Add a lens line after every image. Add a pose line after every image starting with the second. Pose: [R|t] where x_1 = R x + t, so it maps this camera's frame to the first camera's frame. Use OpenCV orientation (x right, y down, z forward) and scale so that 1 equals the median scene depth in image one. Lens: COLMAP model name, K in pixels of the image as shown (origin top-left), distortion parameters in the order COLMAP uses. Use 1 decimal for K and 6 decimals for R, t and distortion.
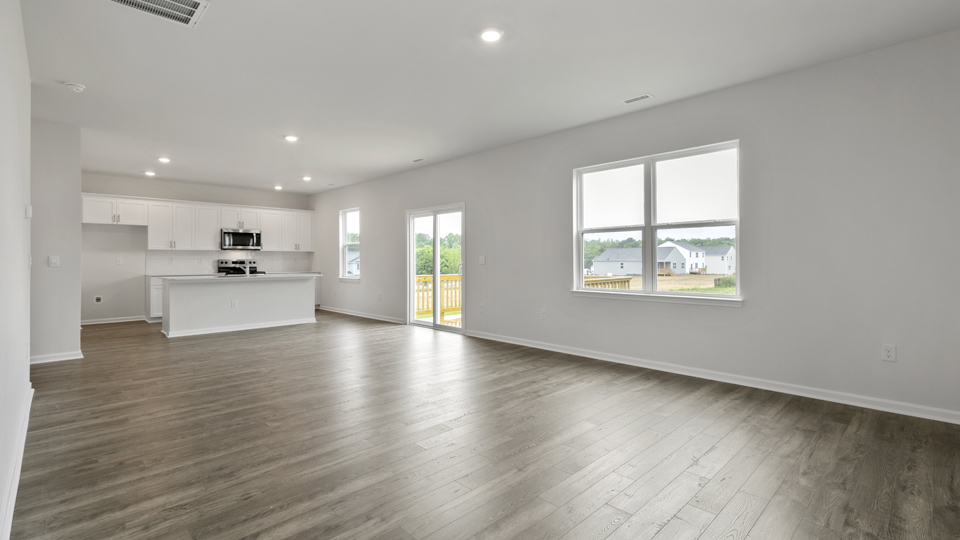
lens RADIAL K [[437.5, 0, 485.8], [0, 437.5, 257.9], [0, 0, 1]] dist [0.011687, 0.000102]
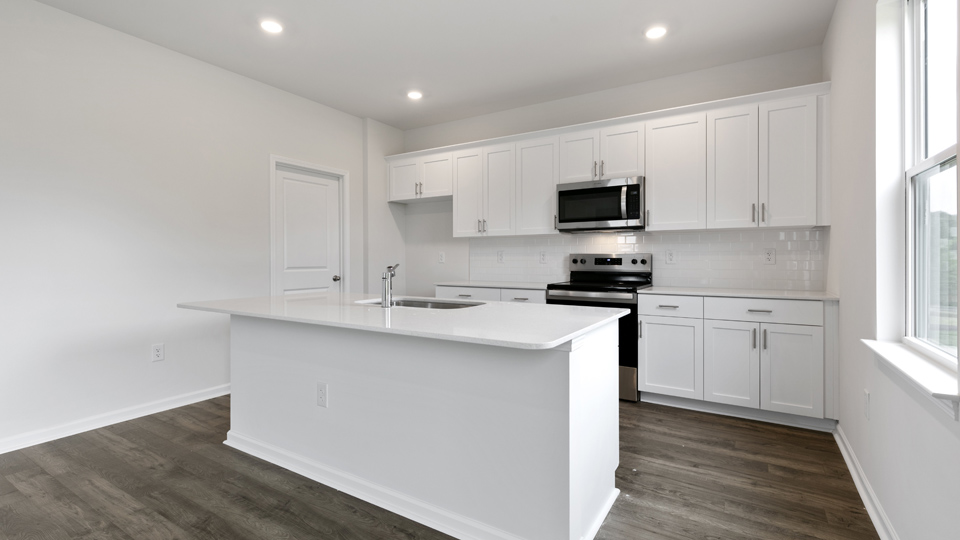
lens RADIAL K [[437.5, 0, 477.1], [0, 437.5, 263.2], [0, 0, 1]] dist [0.011687, 0.000102]
pose [[0.227232, 0.018587, -0.973663, -0.190048], [0.009617, 0.999726, 0.021329, 0.002513], [0.973793, -0.014210, 0.226991, 0.822250]]
